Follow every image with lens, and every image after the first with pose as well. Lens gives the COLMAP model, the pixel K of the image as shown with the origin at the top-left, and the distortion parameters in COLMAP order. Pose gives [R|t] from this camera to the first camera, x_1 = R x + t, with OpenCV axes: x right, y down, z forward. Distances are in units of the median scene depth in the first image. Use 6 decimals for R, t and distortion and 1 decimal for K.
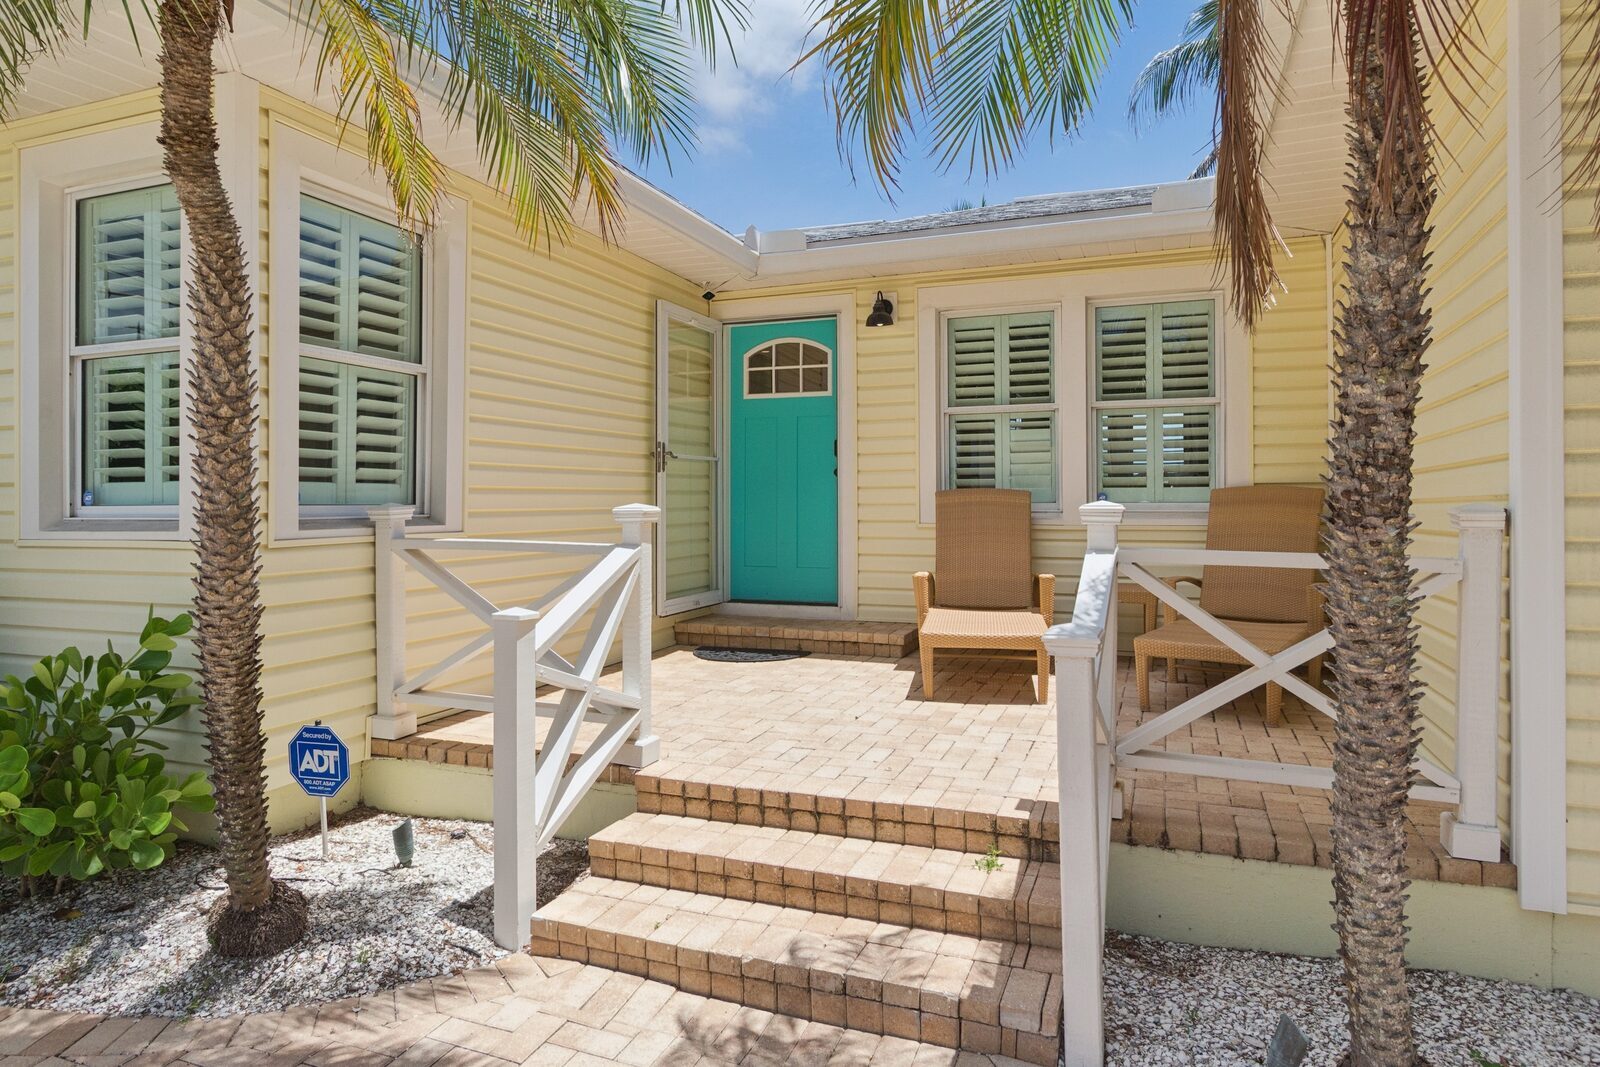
lens RADIAL K [[752.5, 0, 791.0], [0, 752.5, 504.2], [0, 0, 1]] dist [0.002106, 0.000668]
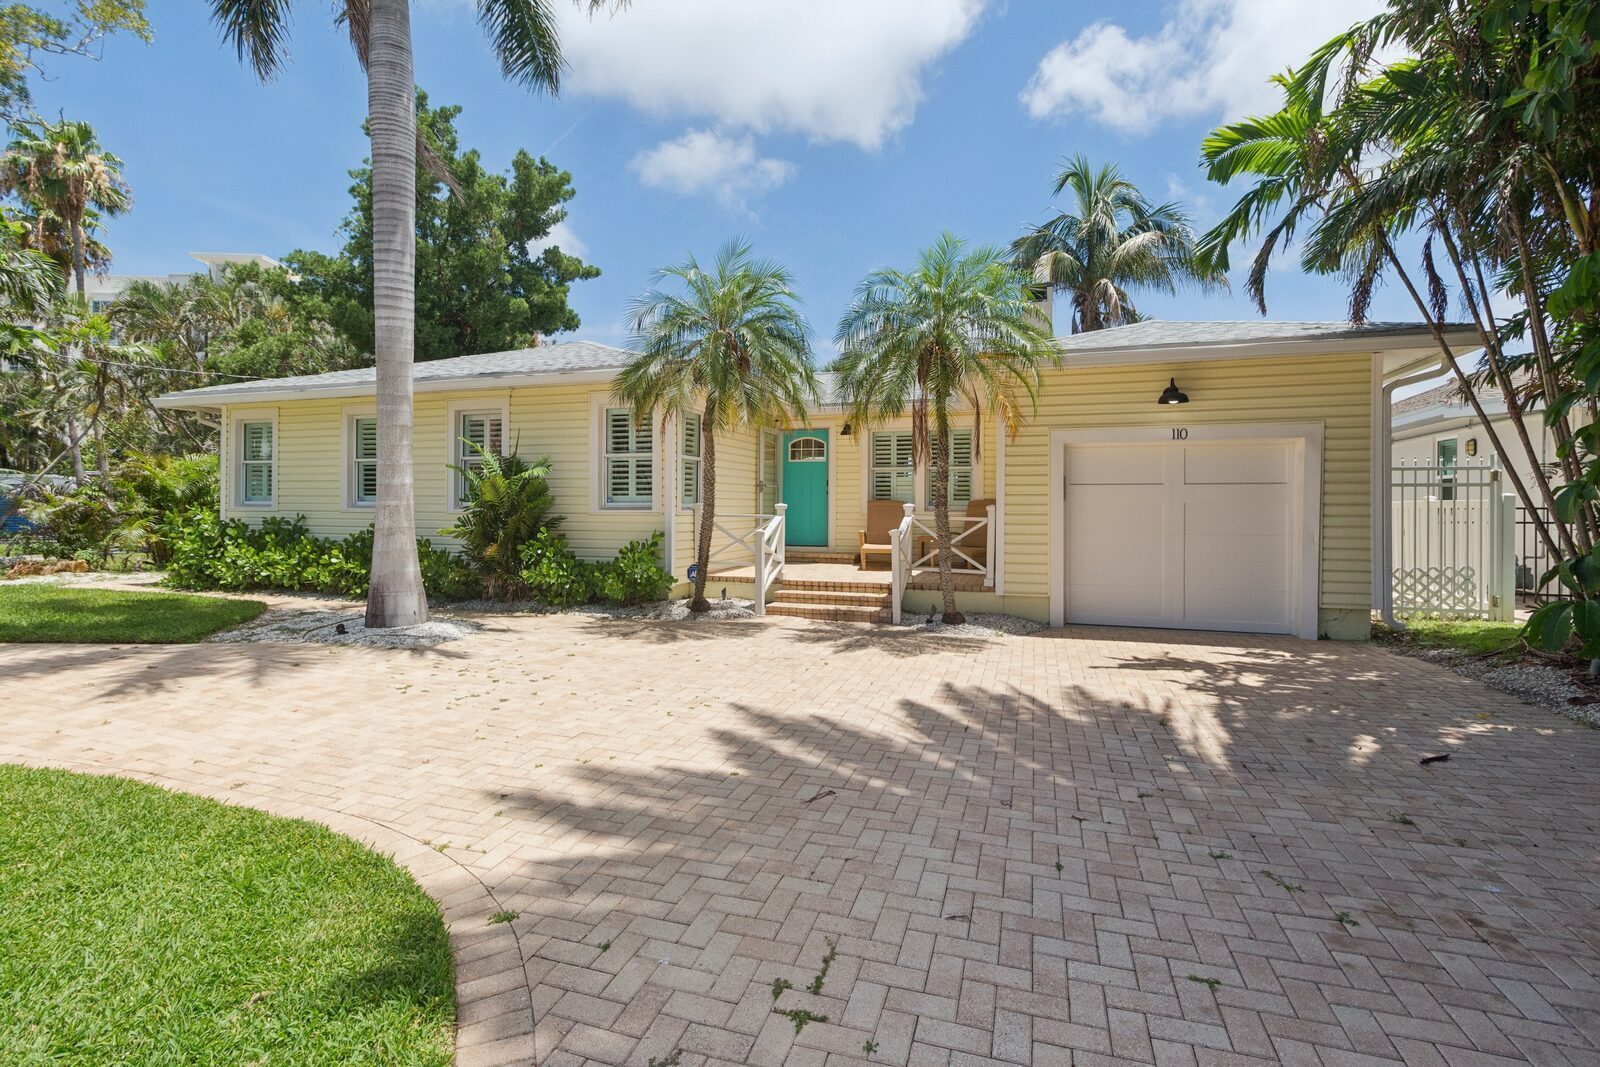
lens RADIAL K [[752.5, 0, 791.0], [0, 752.5, 504.2], [0, 0, 1]] dist [0.002106, 0.000668]
pose [[0.996528, 0.009413, 0.082720, -0.289027], [-0.008457, 0.999893, -0.011903, 0.028001], [-0.082823, 0.011162, 0.996502, -1.585266]]
